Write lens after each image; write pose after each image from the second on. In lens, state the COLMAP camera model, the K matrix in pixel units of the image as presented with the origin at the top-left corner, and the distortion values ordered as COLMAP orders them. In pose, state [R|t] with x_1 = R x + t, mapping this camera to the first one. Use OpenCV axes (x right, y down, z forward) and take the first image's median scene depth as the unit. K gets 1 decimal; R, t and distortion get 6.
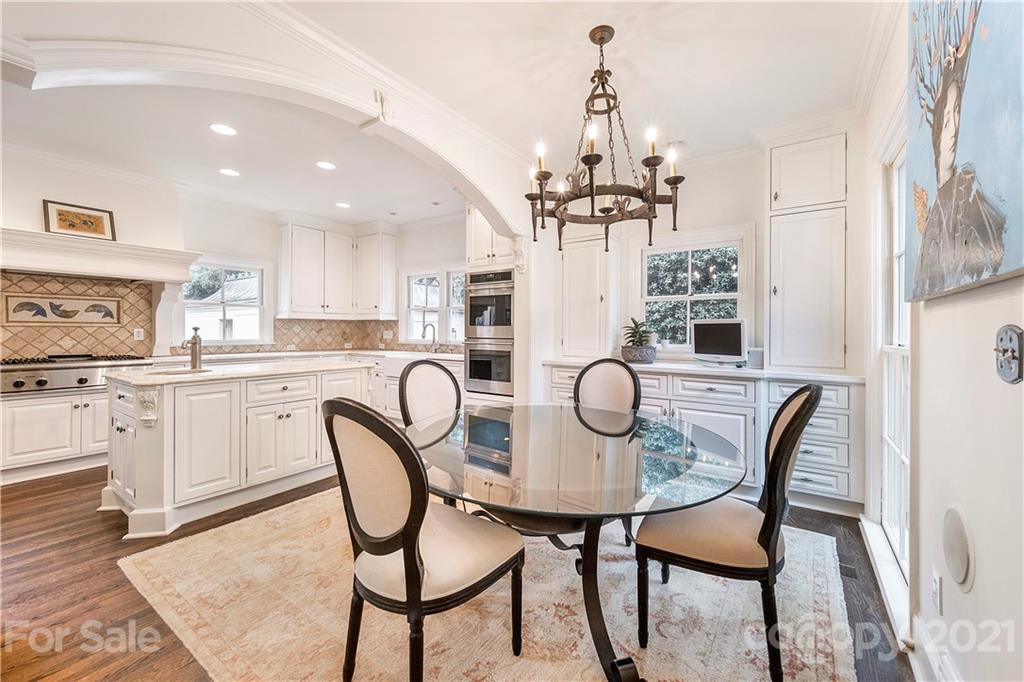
lens RADIAL K [[406.1, 0, 512.5], [0, 406.1, 330.0], [0, 0, 1]] dist [0.002487, -0.000078]
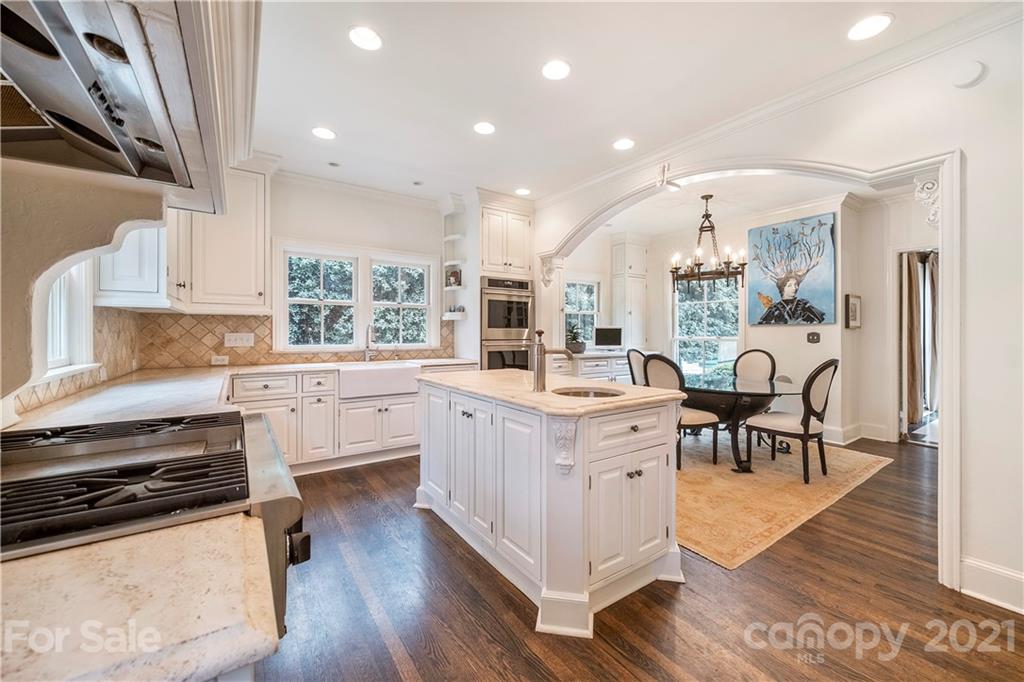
lens RADIAL K [[406.1, 0, 513.7], [0, 406.1, 339.3], [0, 0, 1]] dist [0.002487, -0.000078]
pose [[0.349617, -0.008680, 0.936852, -1.082553], [0.003441, 0.999962, 0.007981, 0.012561], [-0.936886, 0.000433, 0.349634, 0.591462]]
